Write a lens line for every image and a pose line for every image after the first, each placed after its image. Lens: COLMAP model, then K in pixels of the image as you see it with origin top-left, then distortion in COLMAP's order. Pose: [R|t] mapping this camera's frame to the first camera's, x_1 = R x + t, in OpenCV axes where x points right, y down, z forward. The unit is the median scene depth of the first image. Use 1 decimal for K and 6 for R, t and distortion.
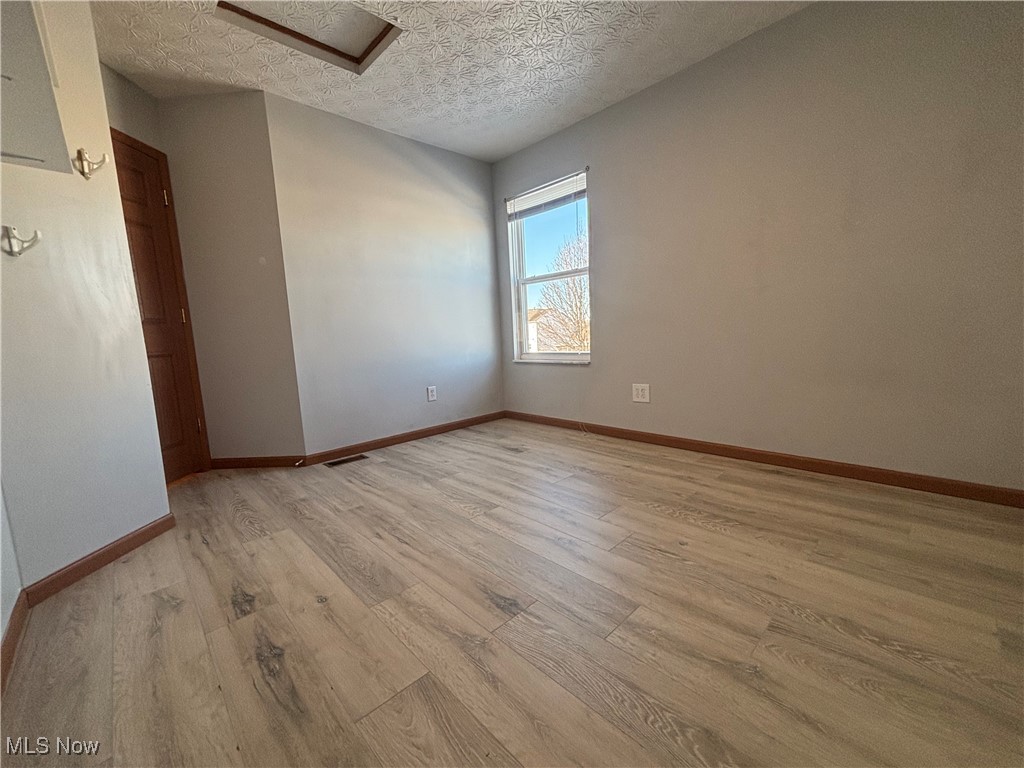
lens RADIAL K [[414.5, 0, 512.0], [0, 414.5, 384.0], [0, 0, 1]] dist [-0.015461, 0.006845]
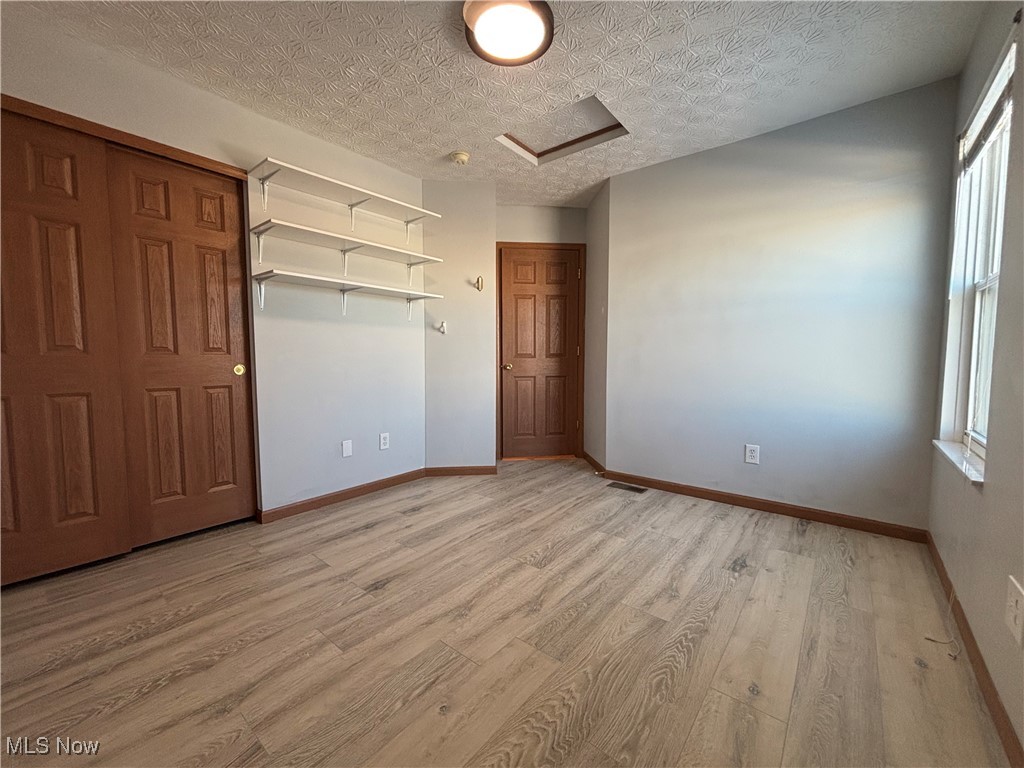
lens RADIAL K [[414.5, 0, 512.0], [0, 414.5, 384.0], [0, 0, 1]] dist [-0.015461, 0.006845]
pose [[0.135049, 0.123536, -0.983108, 0.773667], [-0.142340, 0.984325, 0.104136, -0.197506], [0.980562, 0.125872, 0.150516, 0.673157]]
